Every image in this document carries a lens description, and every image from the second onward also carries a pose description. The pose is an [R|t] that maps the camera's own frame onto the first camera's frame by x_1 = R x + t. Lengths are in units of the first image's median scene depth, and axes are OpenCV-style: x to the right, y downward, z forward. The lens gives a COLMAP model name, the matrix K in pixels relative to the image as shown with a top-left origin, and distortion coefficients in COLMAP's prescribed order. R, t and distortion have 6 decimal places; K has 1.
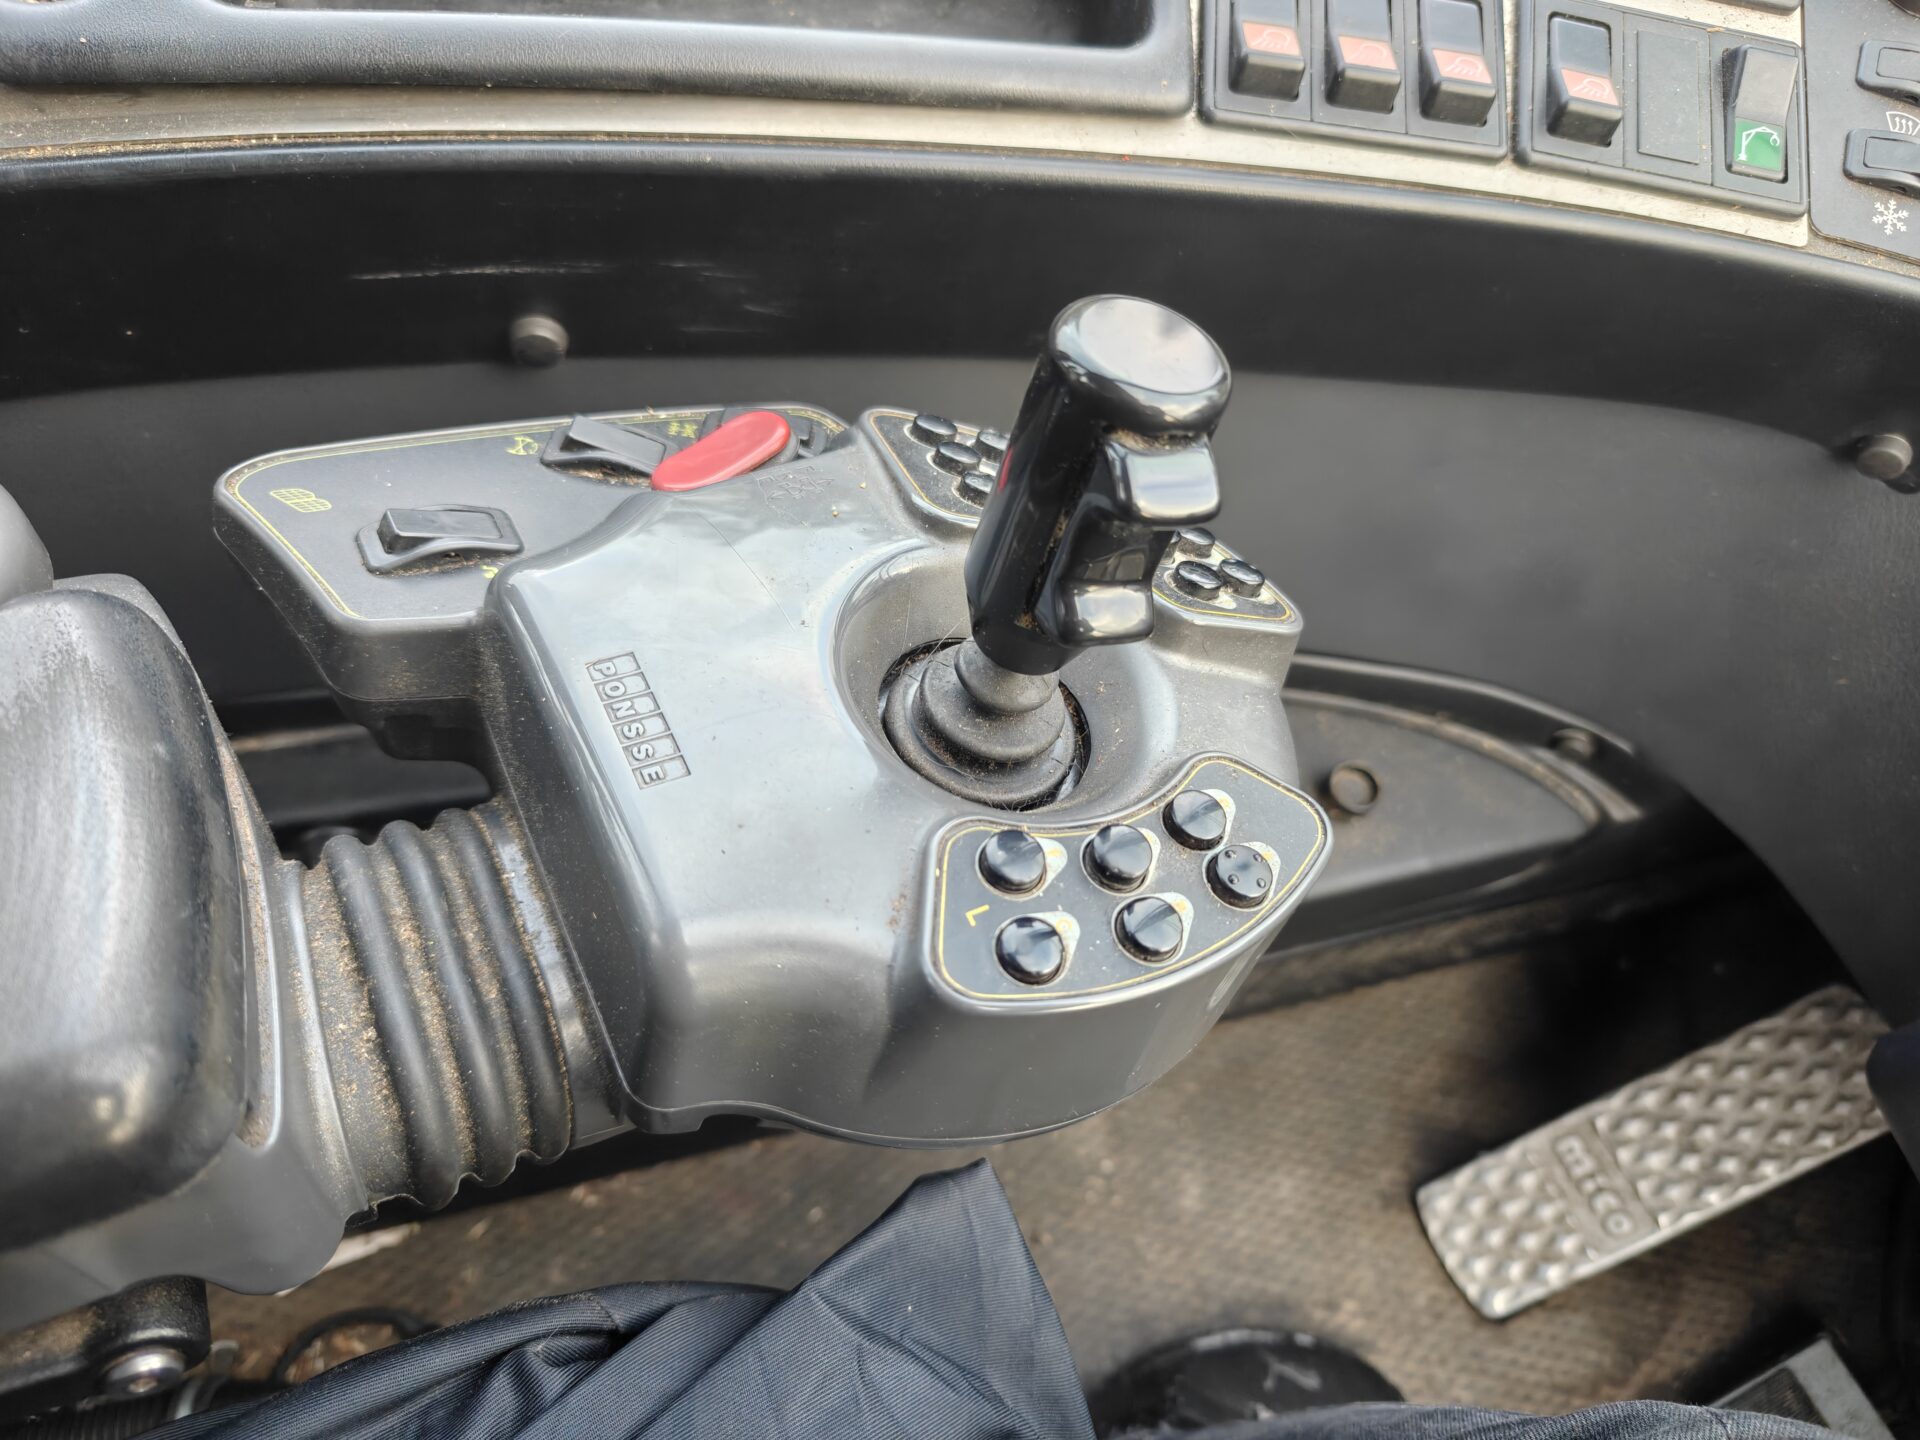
lens RADIAL K [[1320.1, 0, 925.1], [0, 1320.1, 720.4], [0, 0, 1]] dist [0.009311, -0.043227]
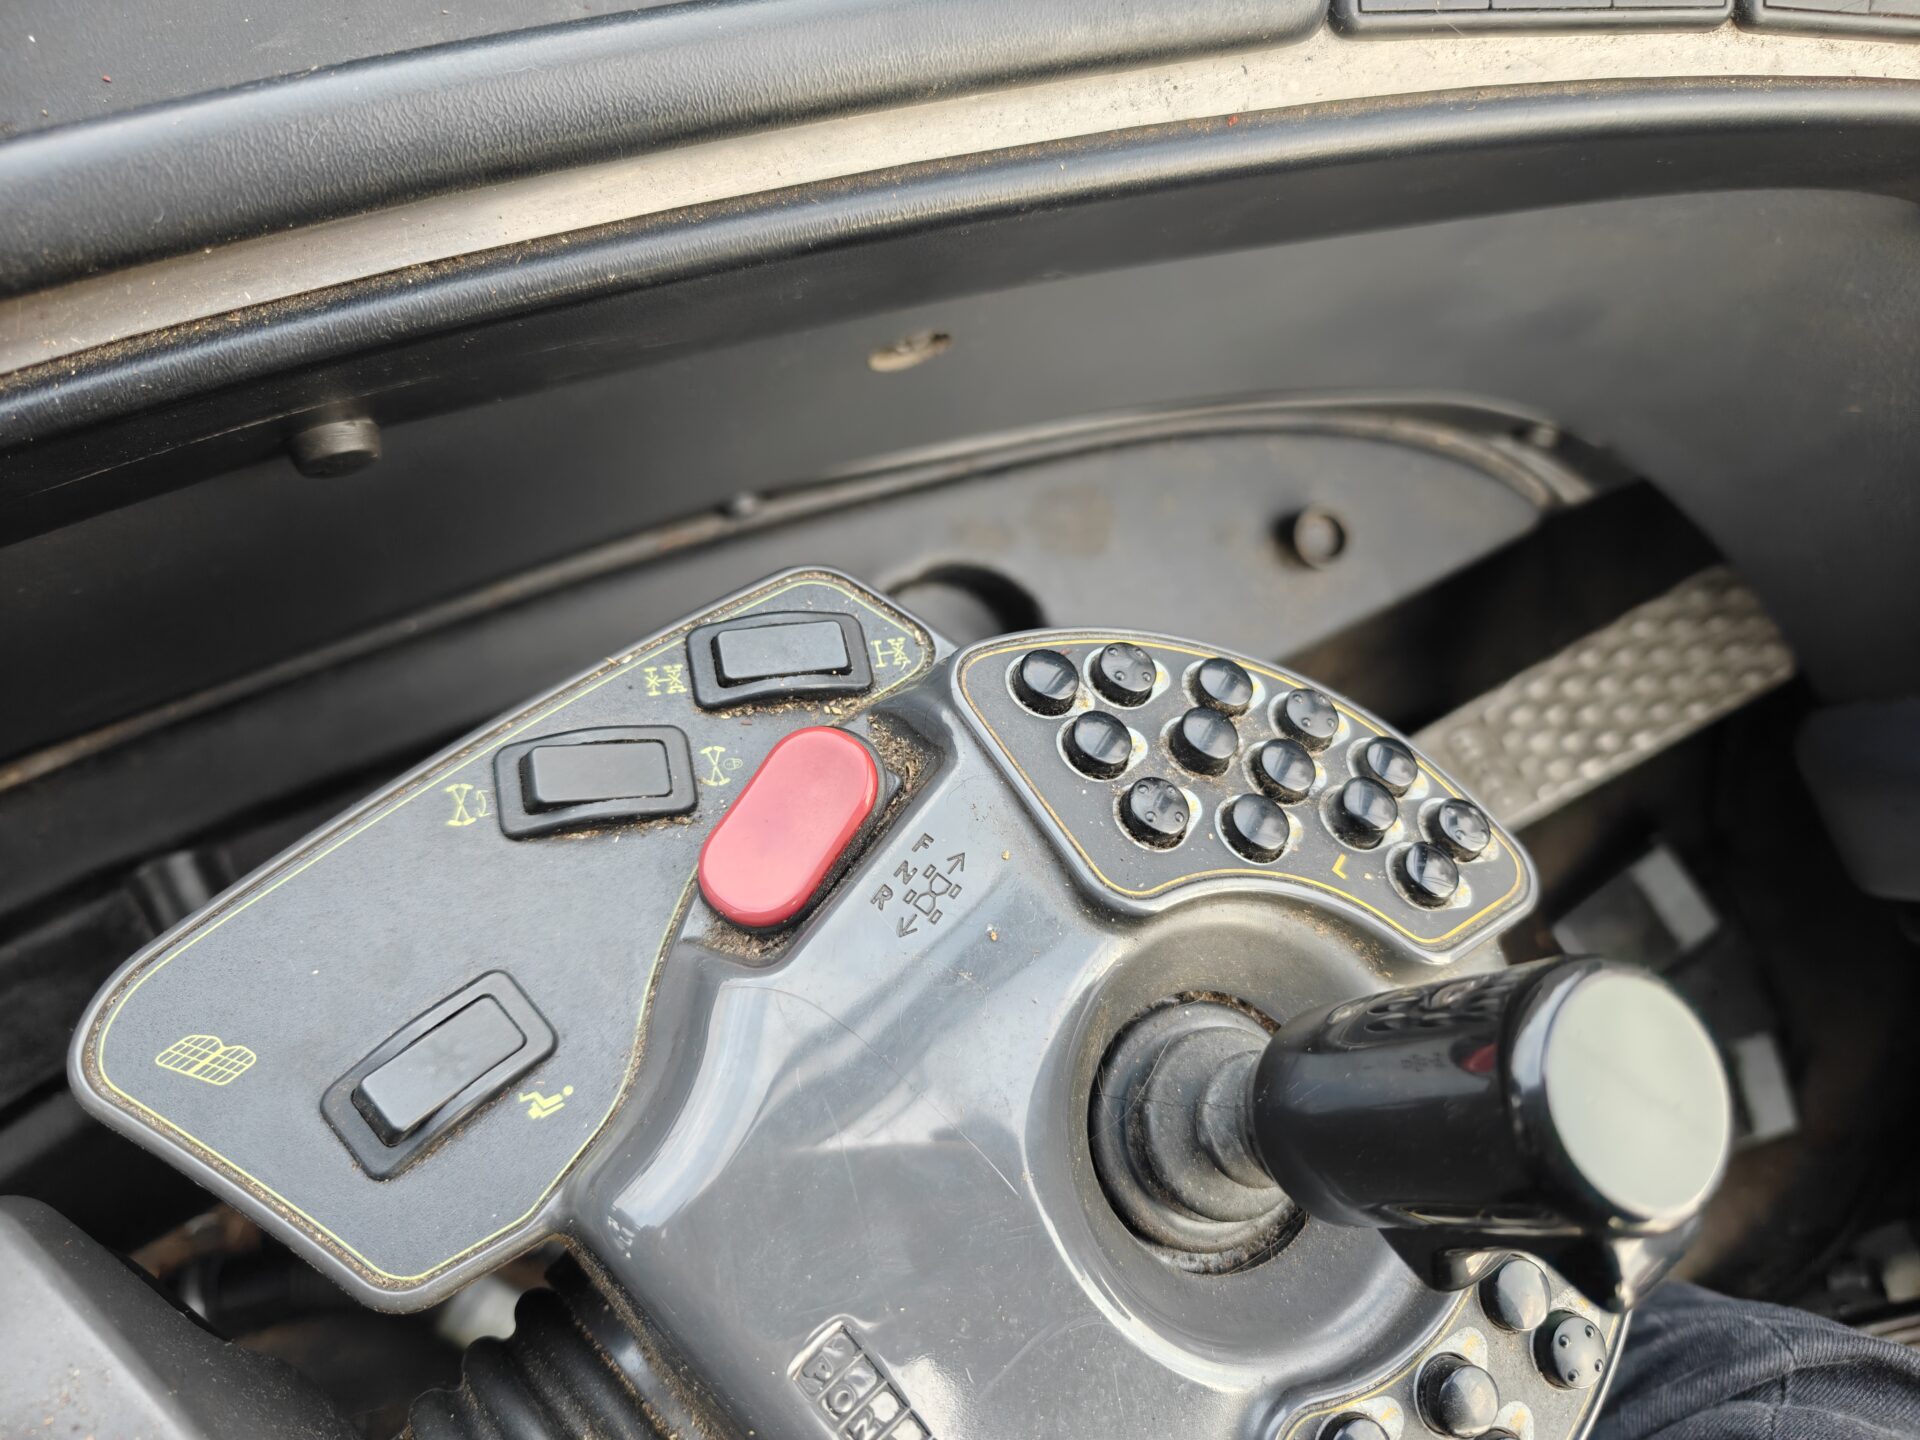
lens RADIAL K [[1320.1, 0, 925.1], [0, 1320.1, 720.4], [0, 0, 1]] dist [0.009311, -0.043227]
pose [[0.968579, -0.210029, 0.133199, -0.078510], [0.126782, 0.877726, 0.462085, -0.268324], [-0.213963, -0.430679, 0.876776, 0.187245]]
